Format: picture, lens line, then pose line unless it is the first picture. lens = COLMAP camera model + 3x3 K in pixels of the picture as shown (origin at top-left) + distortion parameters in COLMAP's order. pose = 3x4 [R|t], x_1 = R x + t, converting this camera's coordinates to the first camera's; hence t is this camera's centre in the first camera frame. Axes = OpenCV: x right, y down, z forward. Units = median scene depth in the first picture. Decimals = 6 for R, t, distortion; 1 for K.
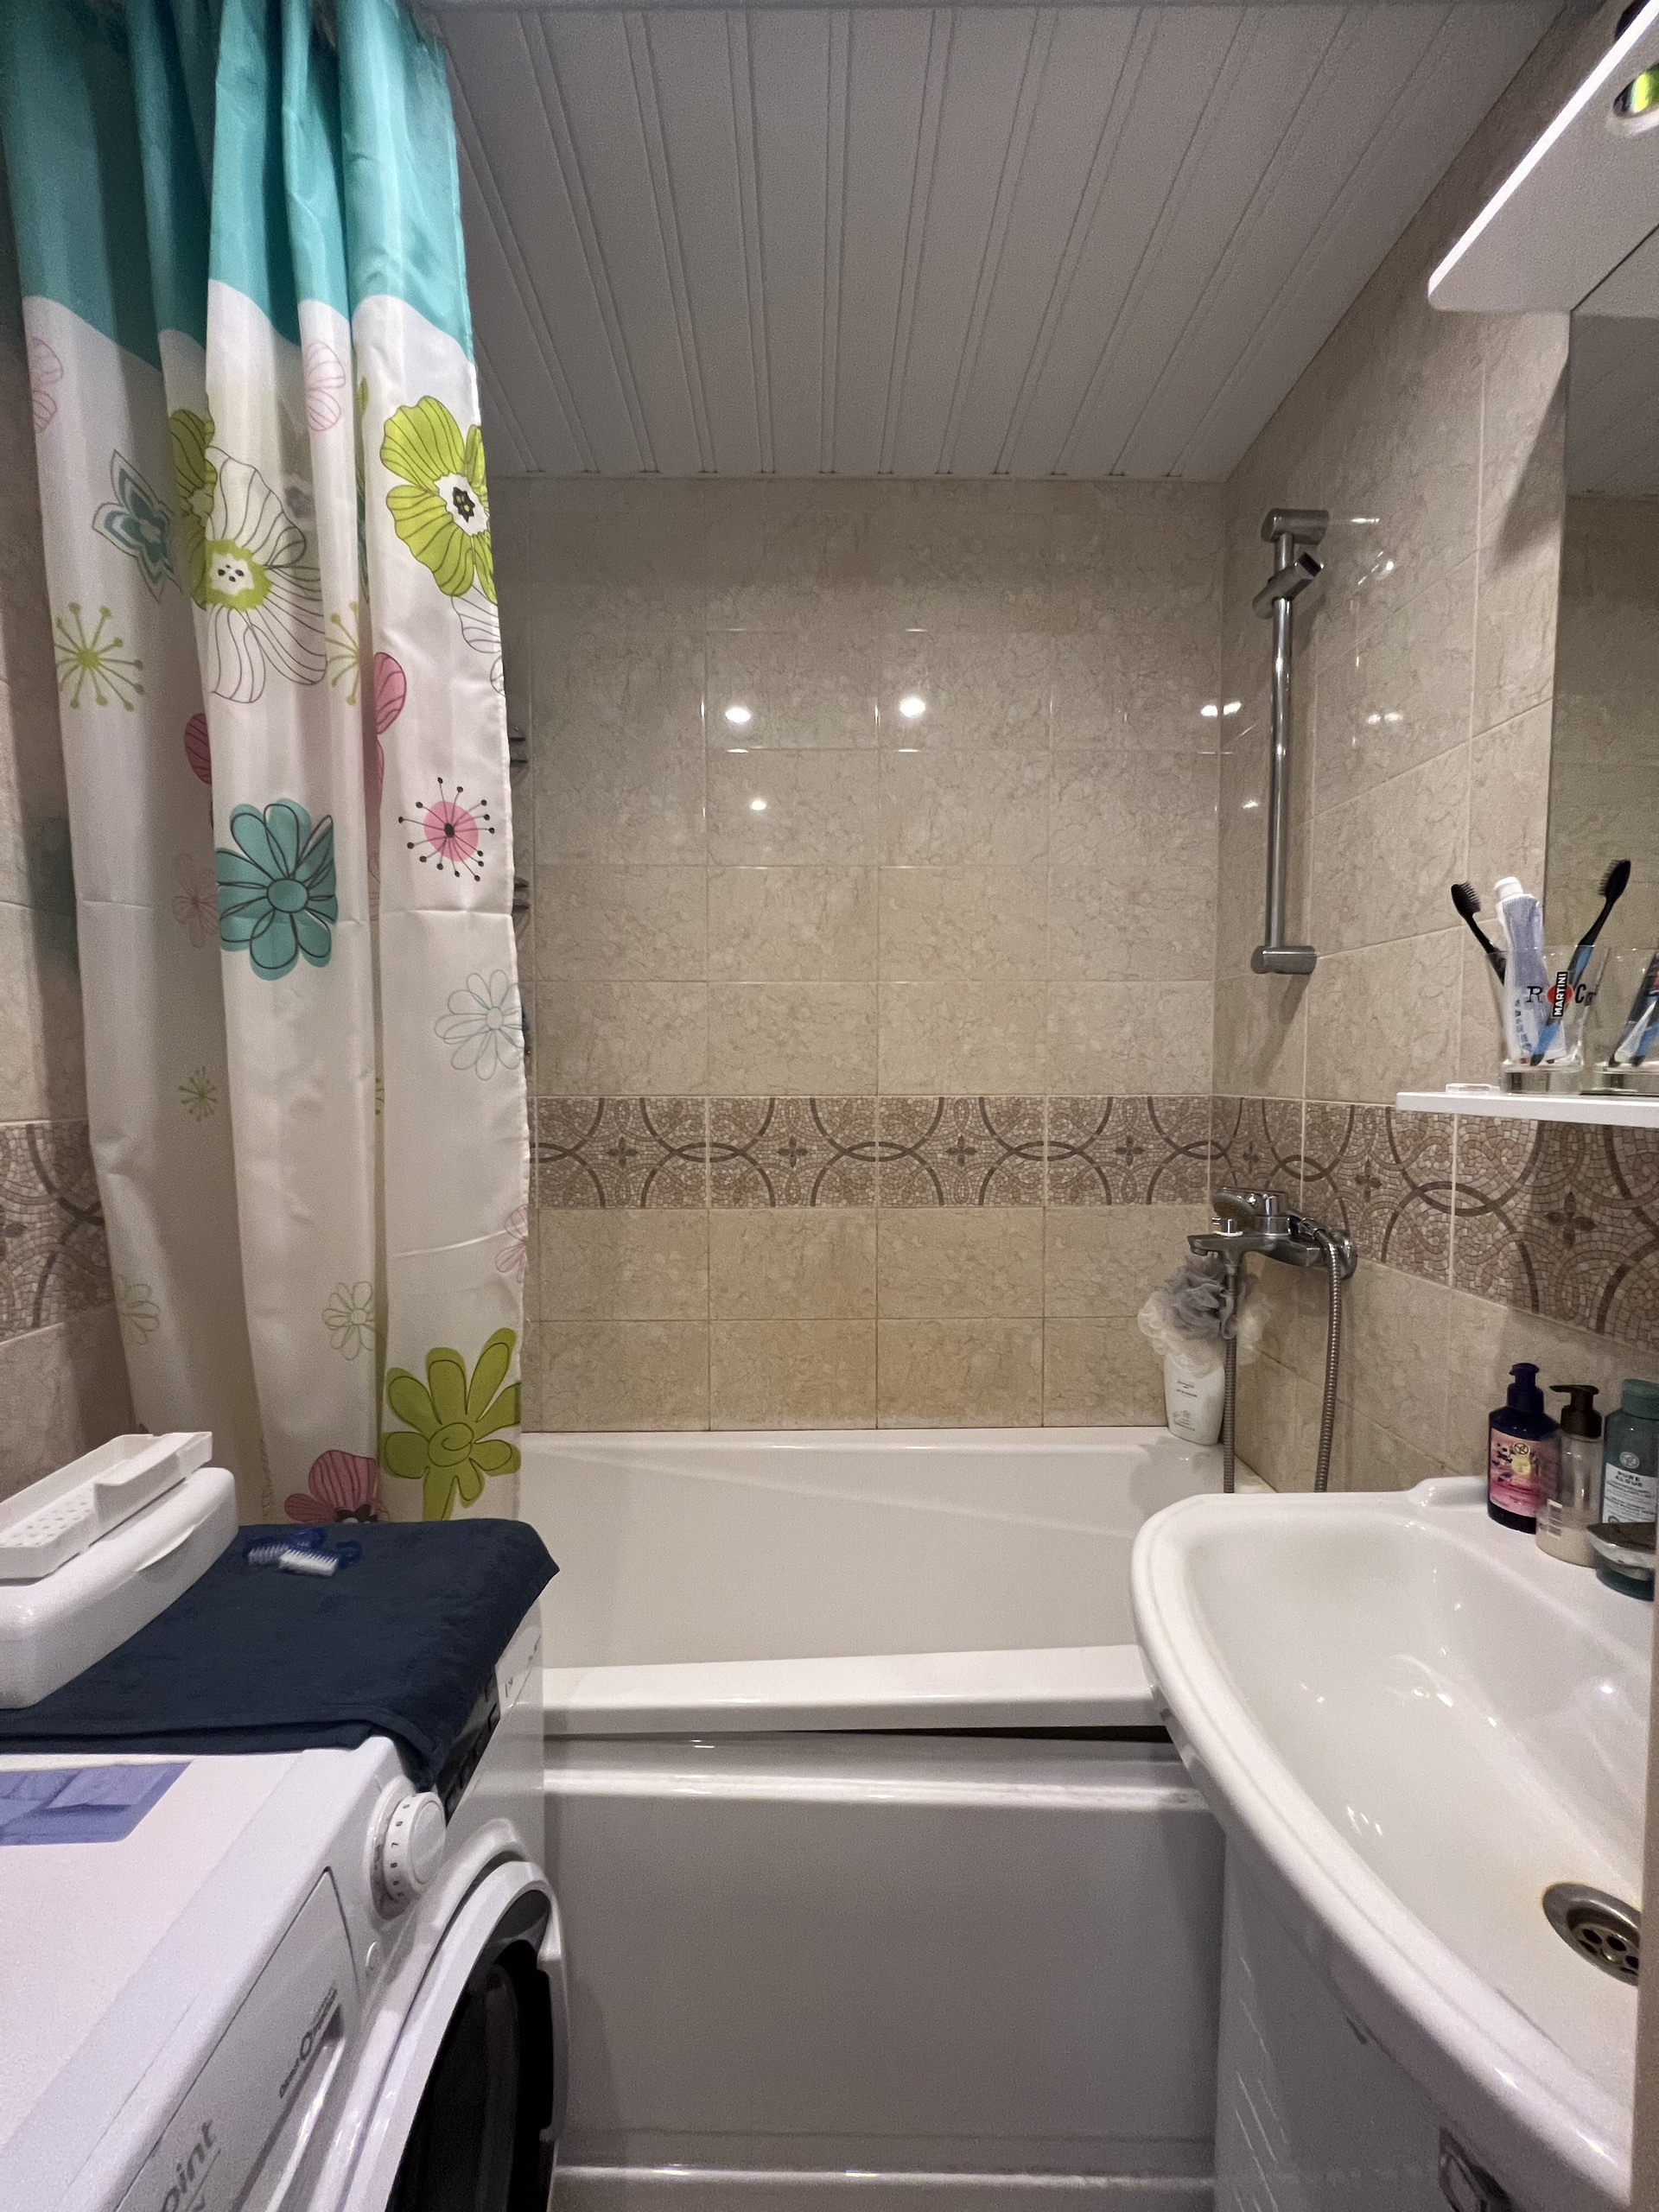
lens RADIAL K [[886.5, 0, 821.2], [0, 886.5, 1106.4], [0, 0, 1]] dist [-0.000507, 0.000155]
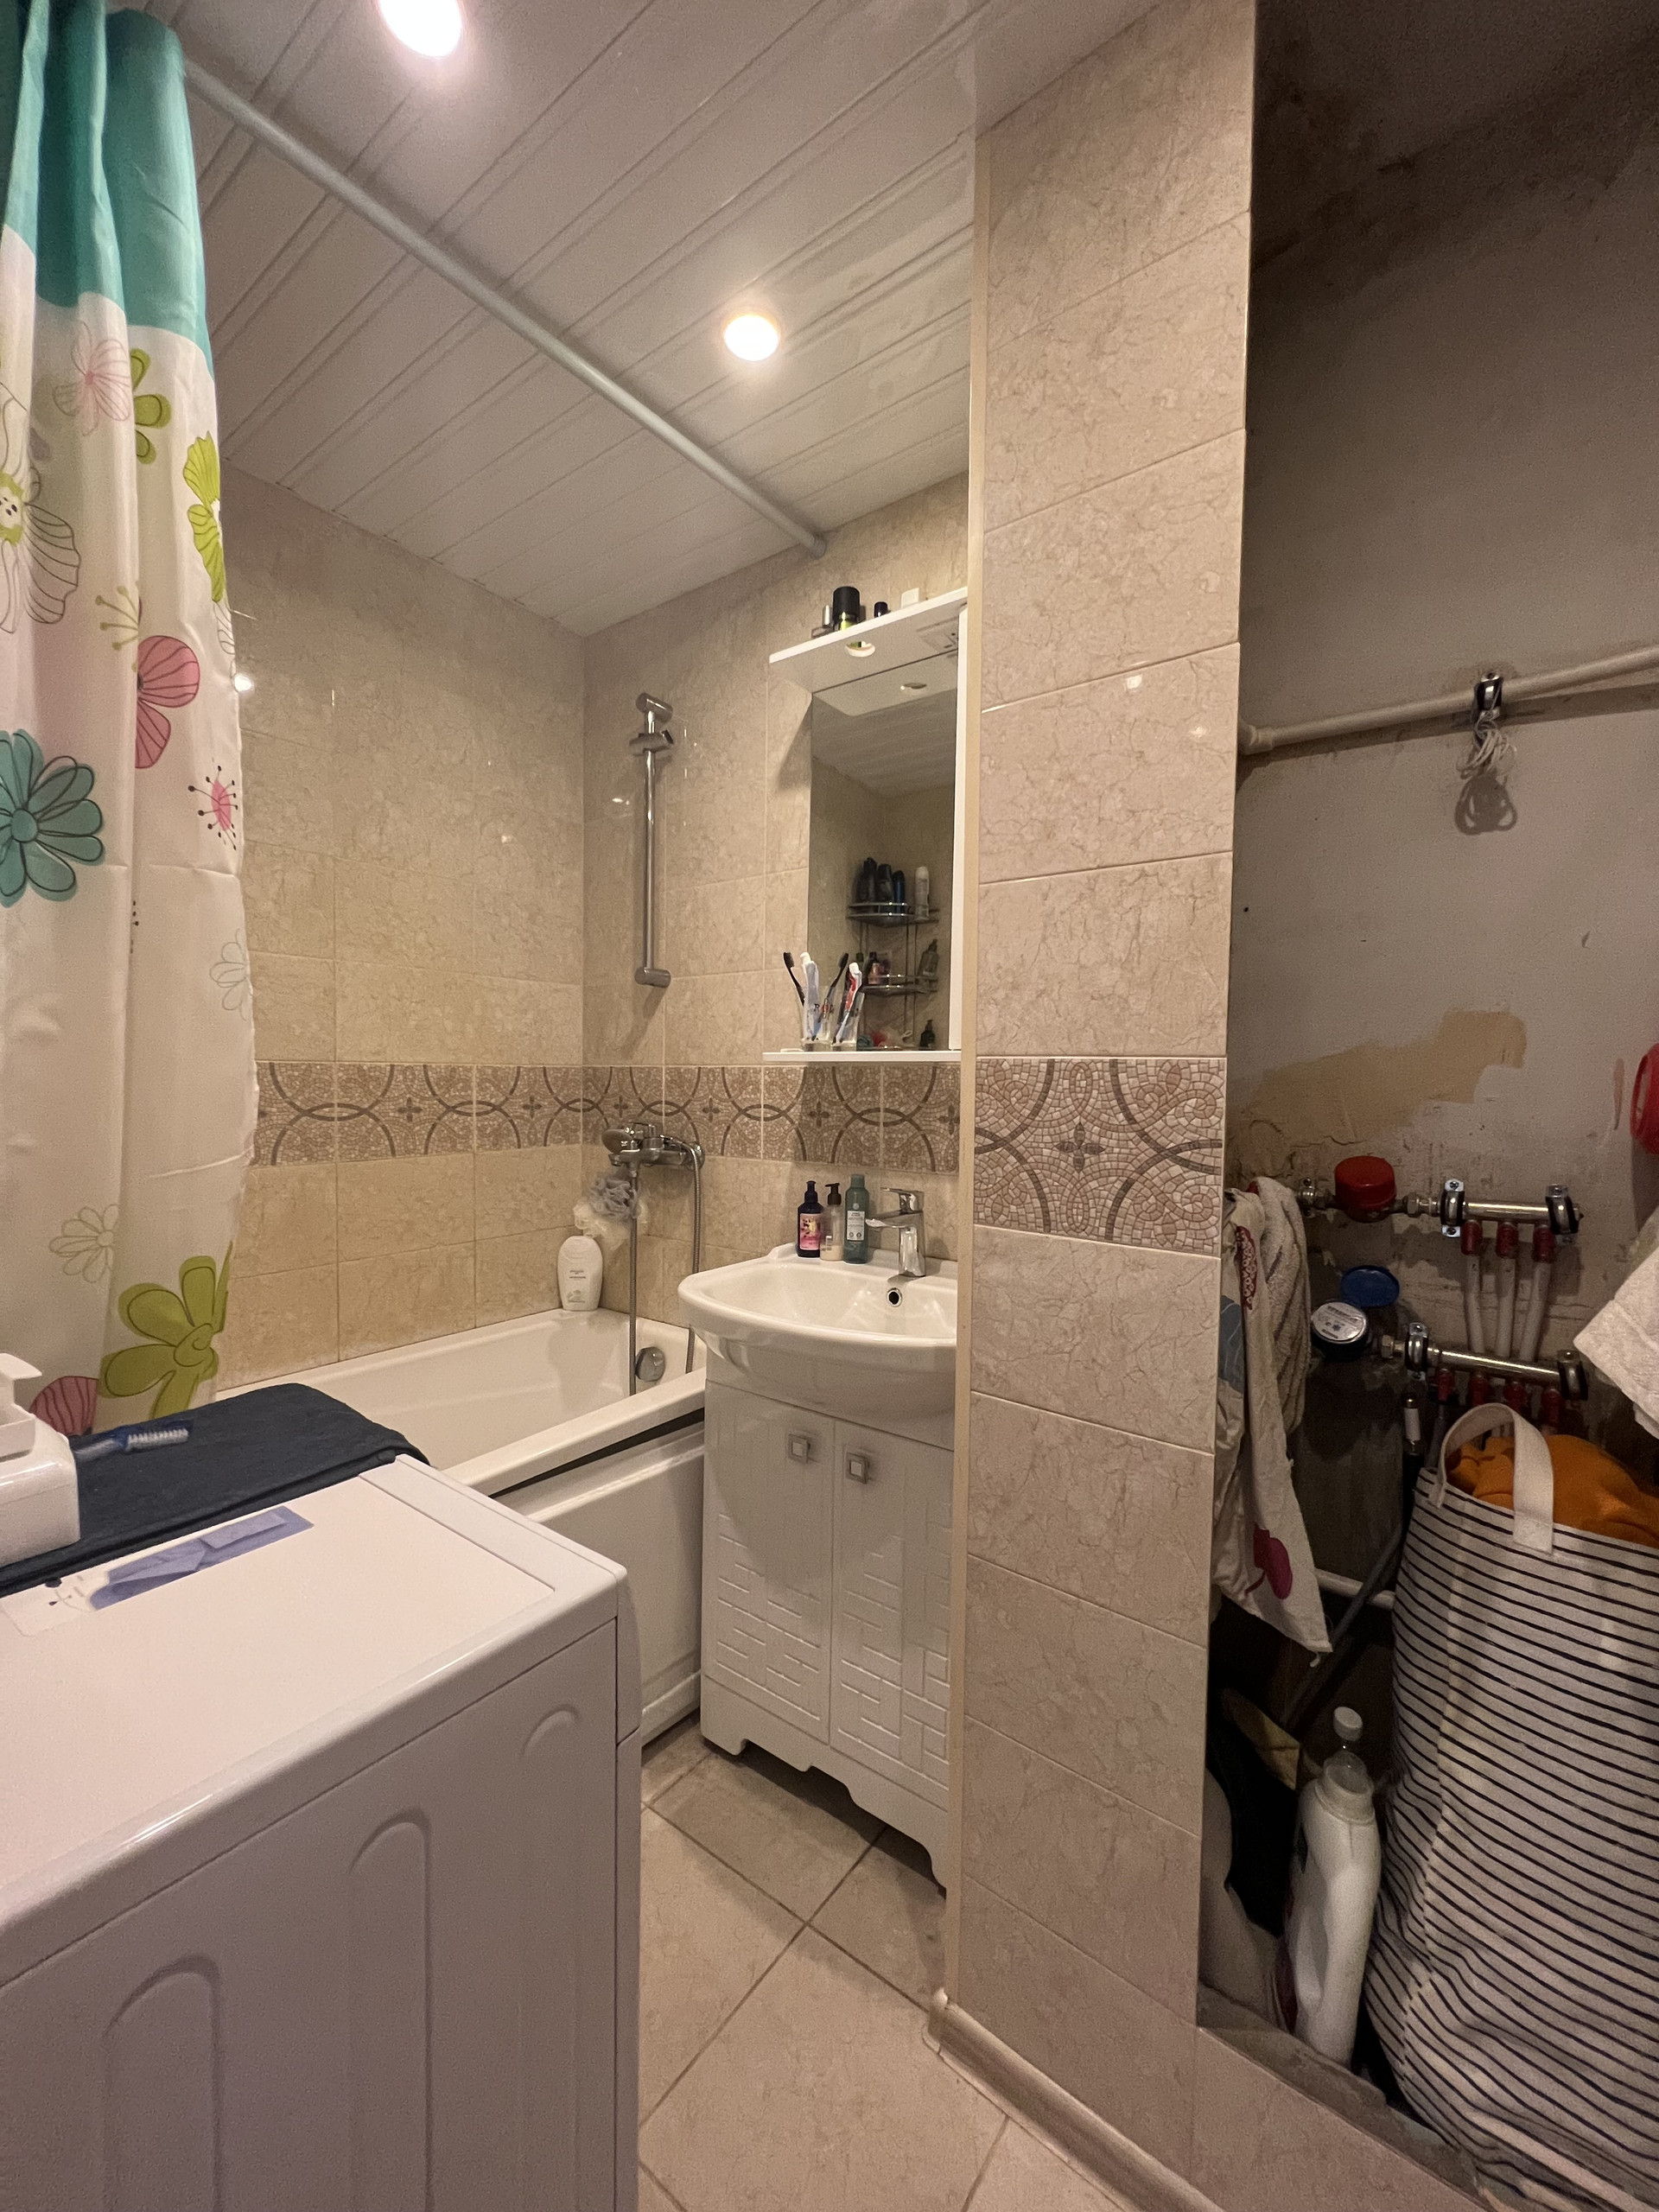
lens RADIAL K [[893.4, 0, 827.5], [0, 893.4, 1102.5], [0, 0, 1]] dist [-0.000796, -0.000150]
pose [[0.609127, -0.016145, 0.792908, -0.564238], [0.022094, 0.999750, 0.003383, 0.061040], [-0.792765, 0.015458, 0.609332, -0.220462]]
